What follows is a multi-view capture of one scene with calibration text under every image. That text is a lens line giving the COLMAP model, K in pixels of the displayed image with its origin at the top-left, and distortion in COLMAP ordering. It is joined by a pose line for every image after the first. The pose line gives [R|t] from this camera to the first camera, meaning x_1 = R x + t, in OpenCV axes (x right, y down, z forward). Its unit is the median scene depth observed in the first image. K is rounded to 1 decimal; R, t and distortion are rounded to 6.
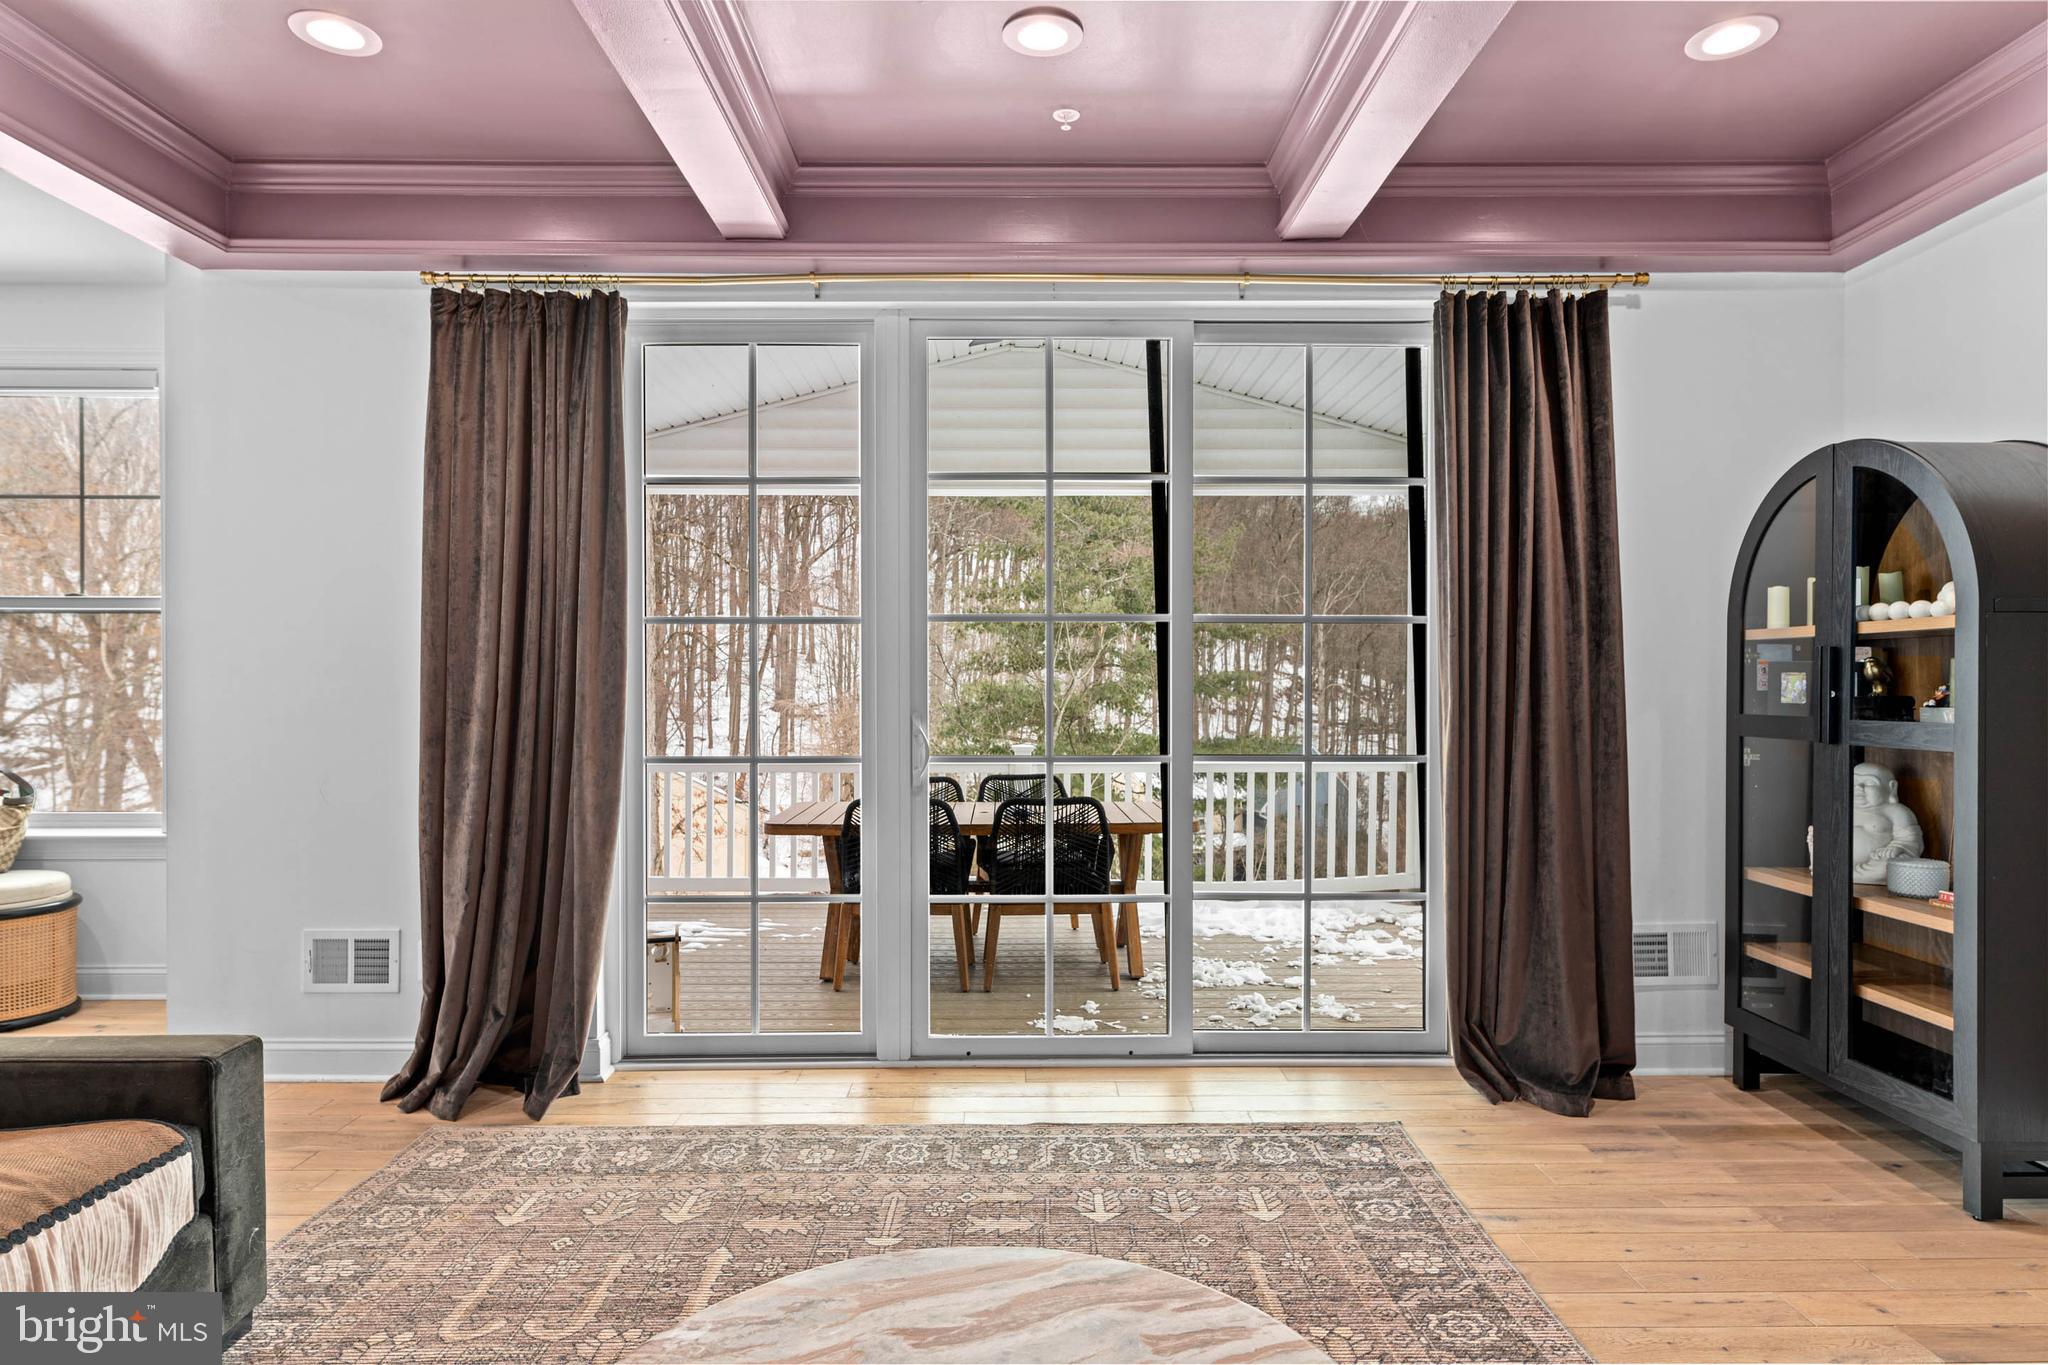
lens RADIAL K [[1180.3, 0, 1024.4], [0, 1180.3, 688.6], [0, 0, 1]] dist [-0.003529, -0.000202]
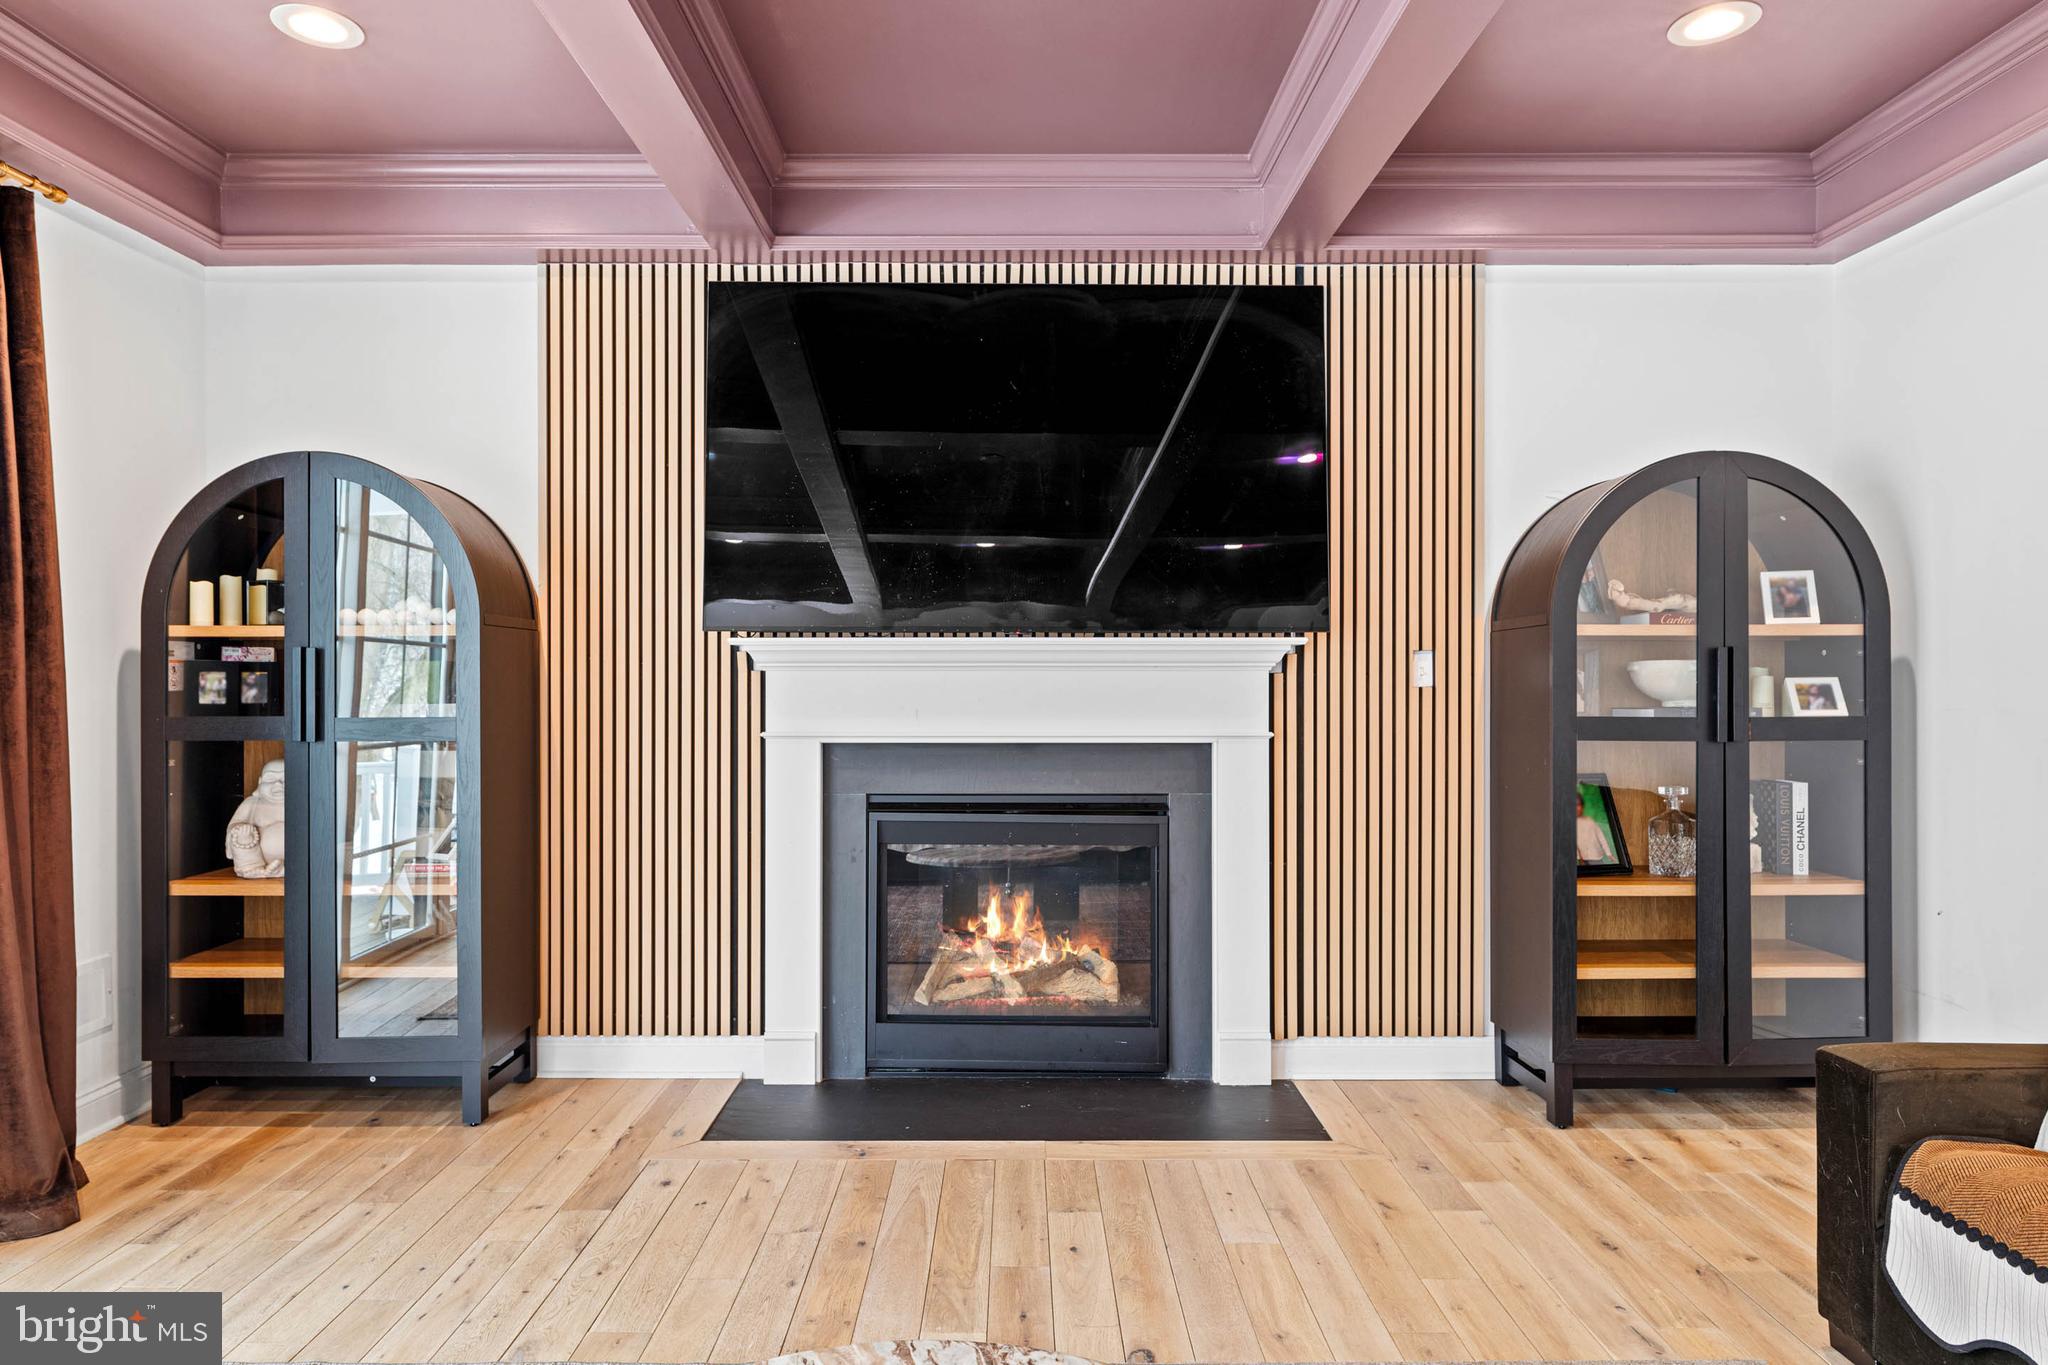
lens RADIAL K [[1180.3, 0, 1024.4], [0, 1180.3, 688.6], [0, 0, 1]] dist [-0.003529, -0.000202]
pose [[0.008602, -0.007703, 0.999933, -0.337066], [0.008278, 0.999937, 0.007632, -0.002102], [-0.999929, 0.008212, 0.008666, 0.360532]]
